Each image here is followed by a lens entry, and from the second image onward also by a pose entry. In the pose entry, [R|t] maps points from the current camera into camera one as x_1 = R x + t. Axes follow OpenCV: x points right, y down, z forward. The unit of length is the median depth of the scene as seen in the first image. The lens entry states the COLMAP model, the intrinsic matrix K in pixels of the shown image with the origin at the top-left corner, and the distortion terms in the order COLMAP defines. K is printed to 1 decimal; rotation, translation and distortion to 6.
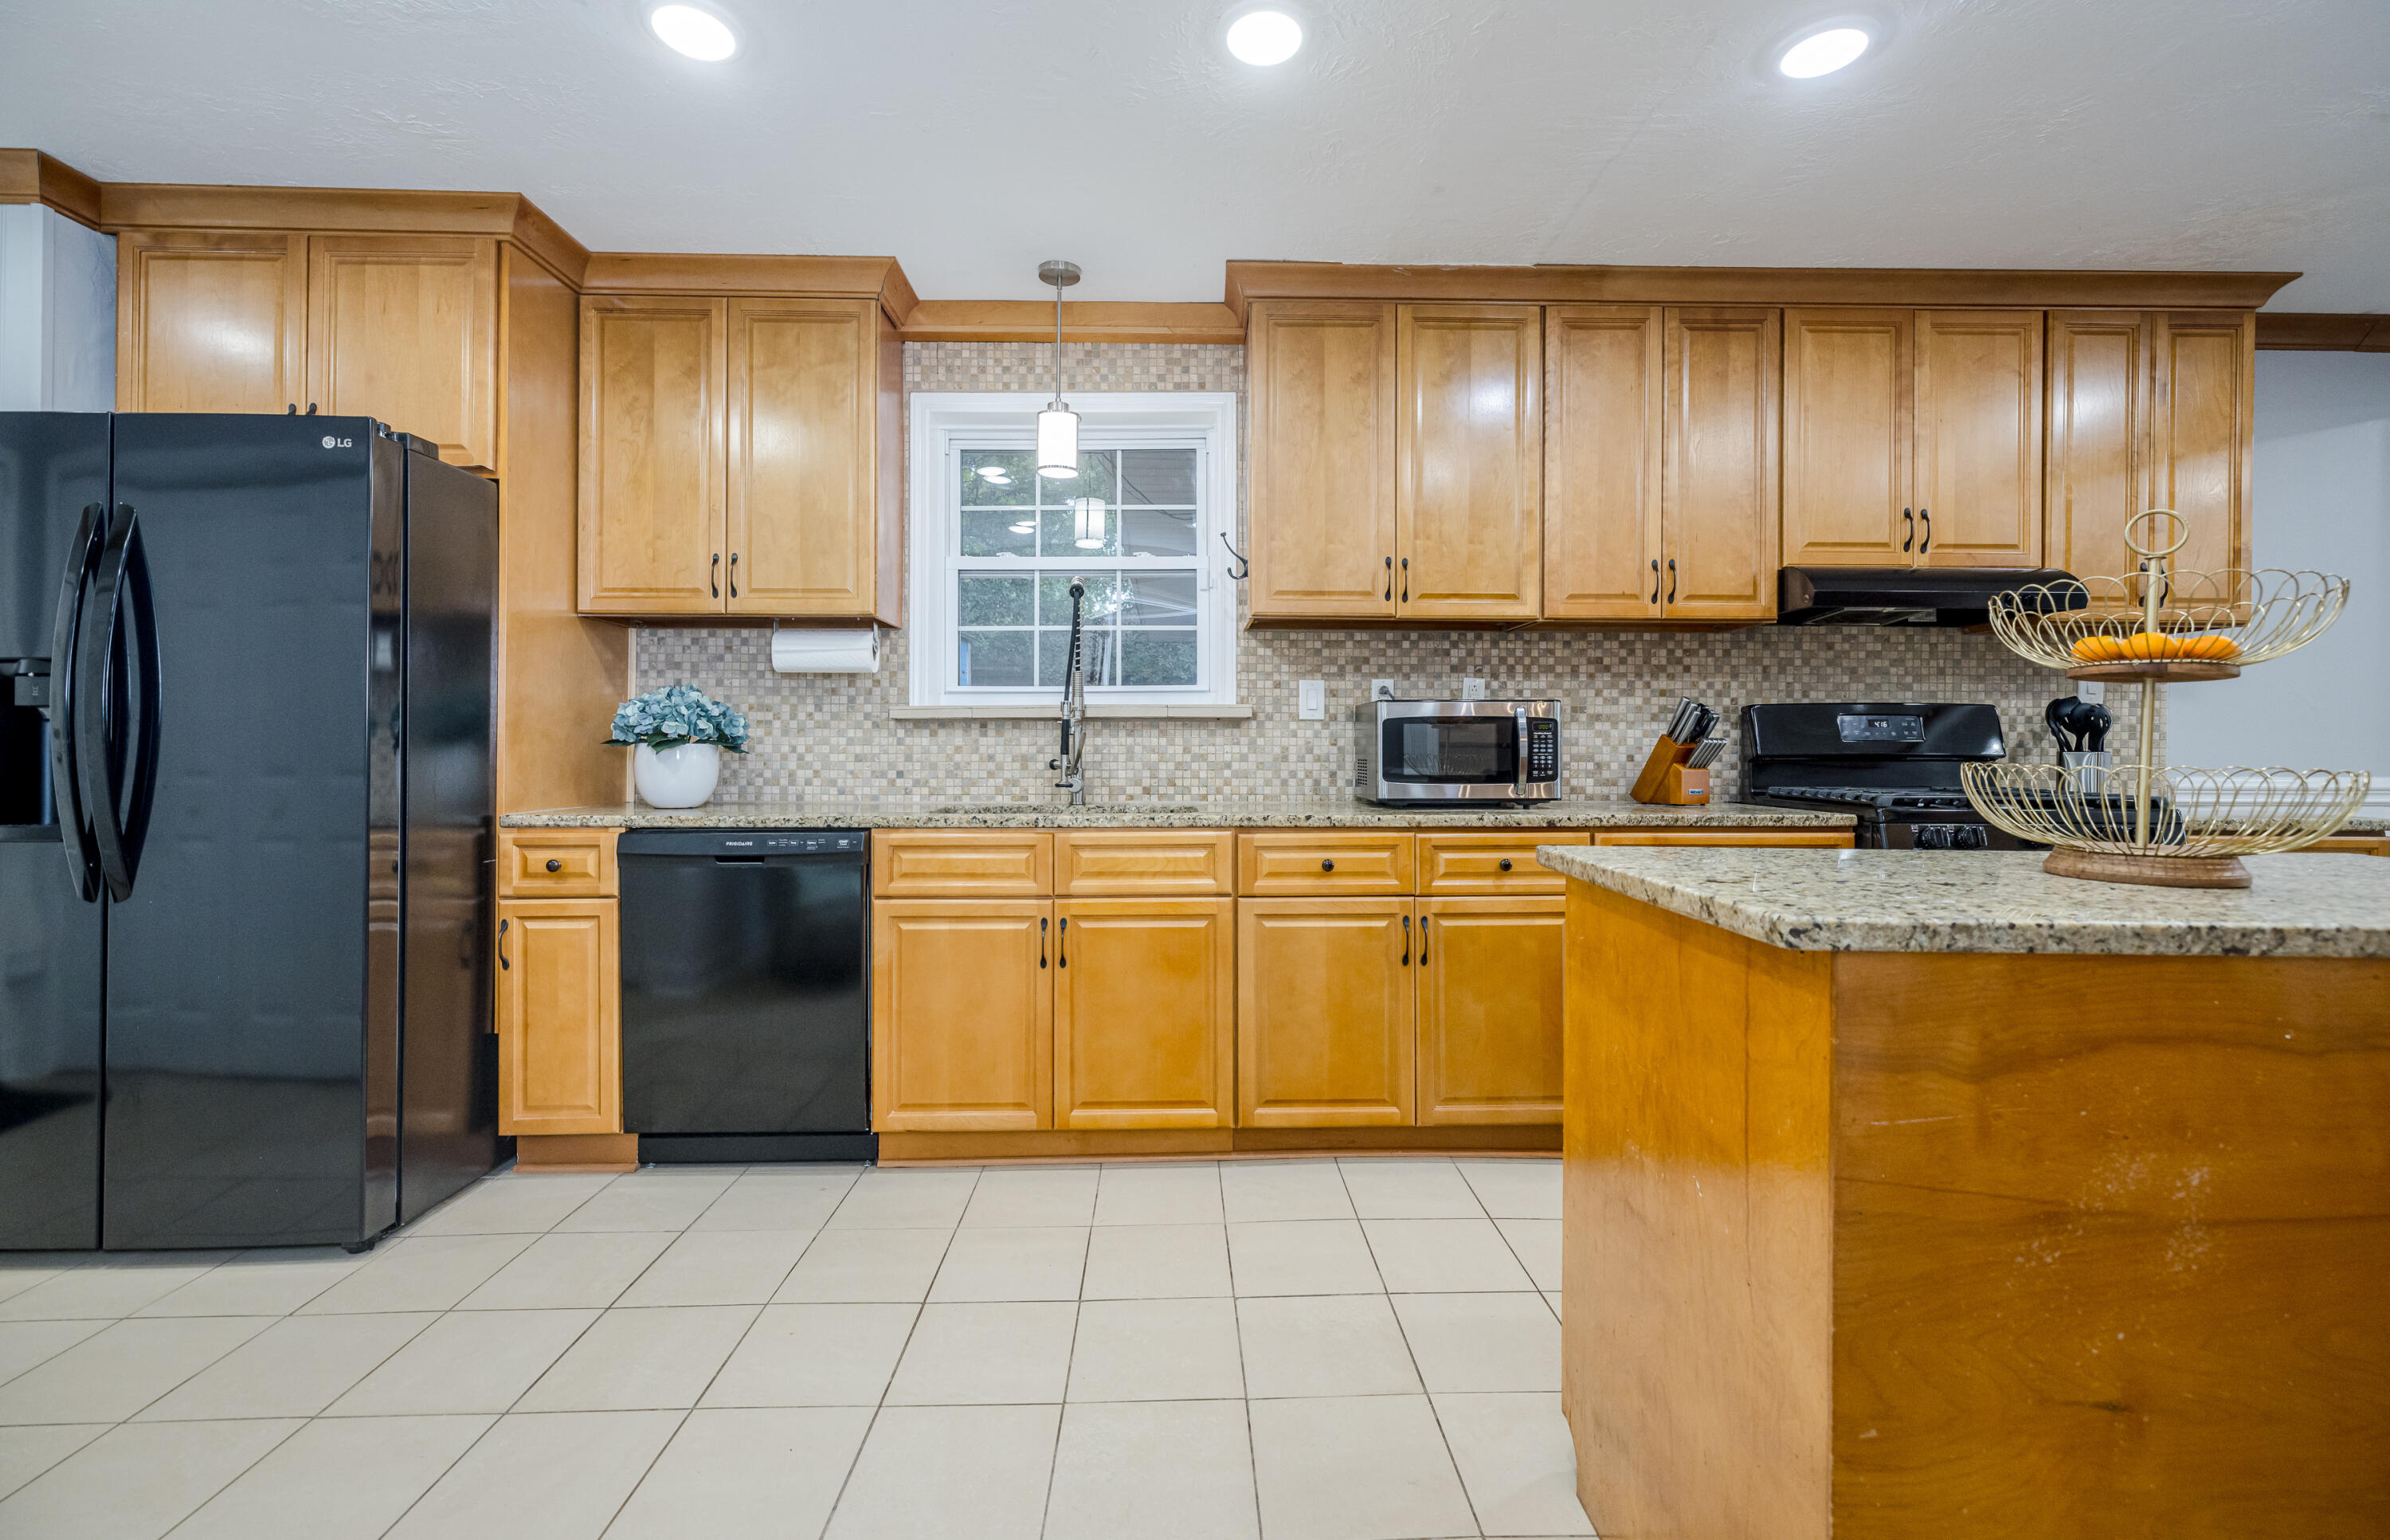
lens RADIAL K [[1006.9, 0, 1196.2], [0, 1006.9, 740.1], [0, 0, 1]] dist [0.003162, 0.000425]
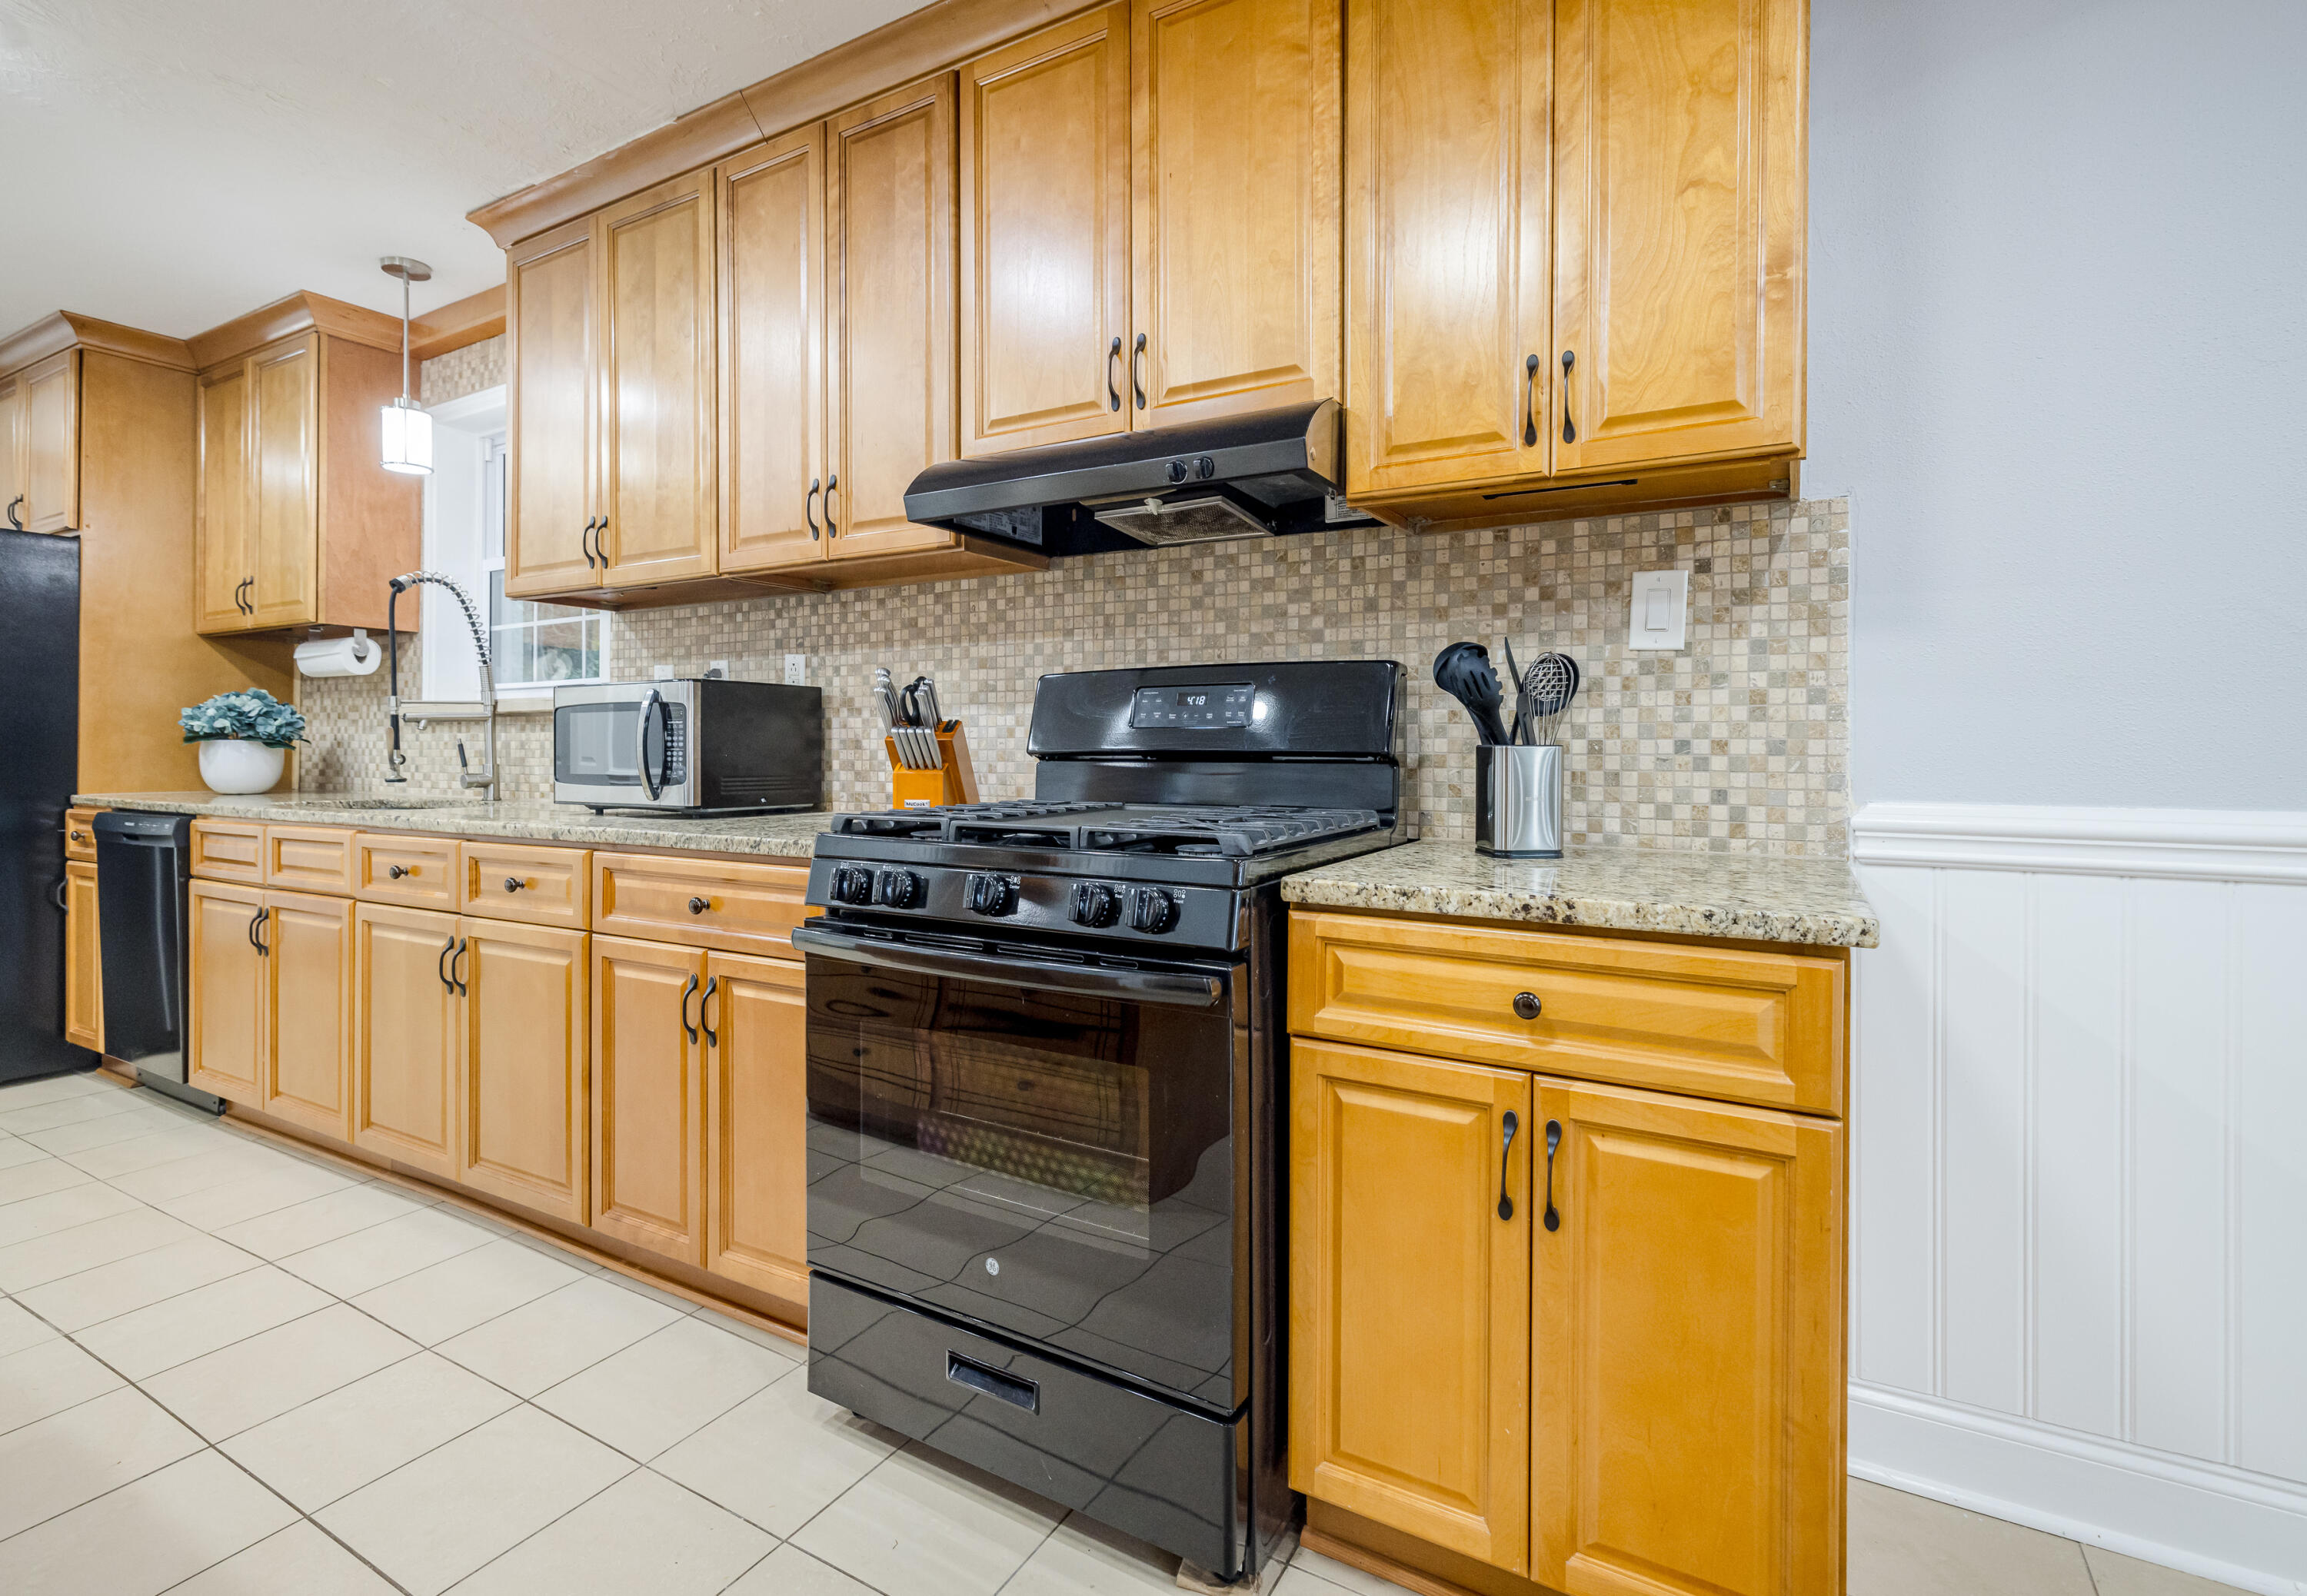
lens RADIAL K [[1075.4, 0, 1147.6], [0, 1075.4, 749.3], [0, 0, 1]] dist [0.004246, 0.000781]
pose [[0.854758, 0.000225, -0.519026, 0.961009], [0.003351, 0.999977, 0.005952, 0.009215], [0.519016, -0.006827, 0.854737, 0.423589]]
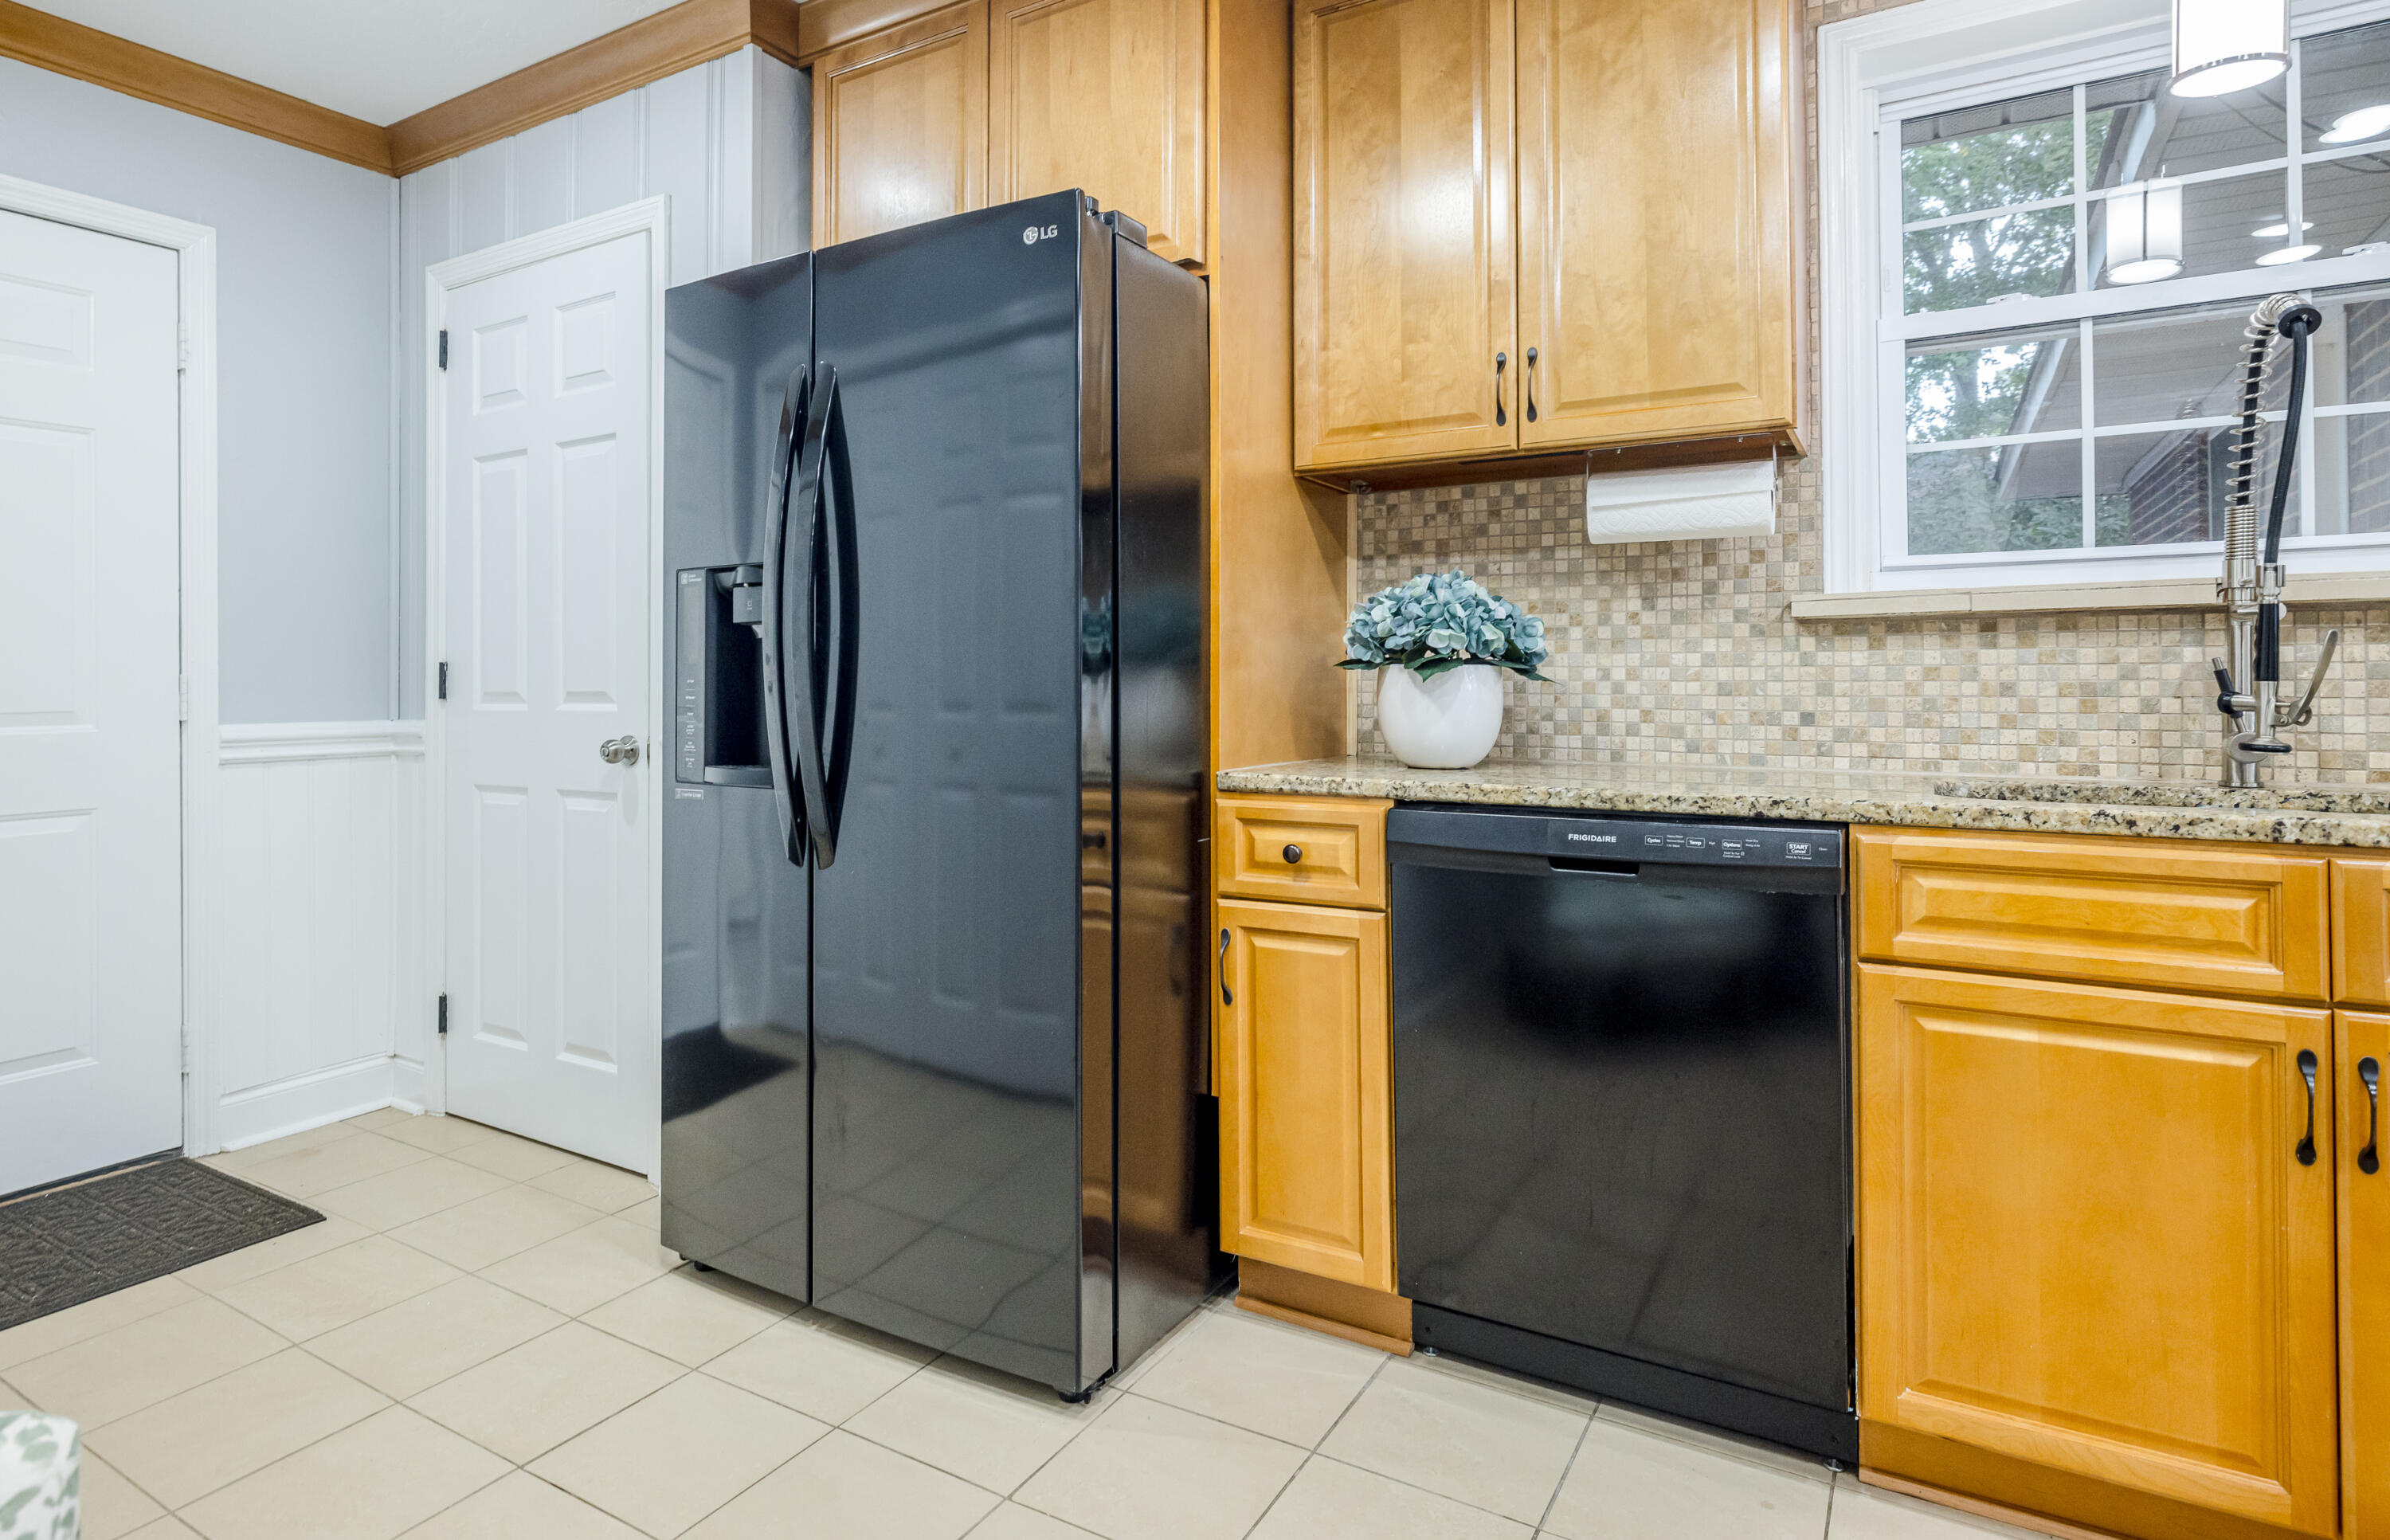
lens RADIAL K [[1314.3, 0, 1085.2], [0, 1314.3, 666.7], [0, 0, 1]] dist [-0.000197, -0.001148]
pose [[0.825080, -0.009624, -0.564933, -0.212853], [0.006928, 0.999952, -0.006916, 0.007638], [0.564973, 0.001793, 0.825107, 0.181453]]
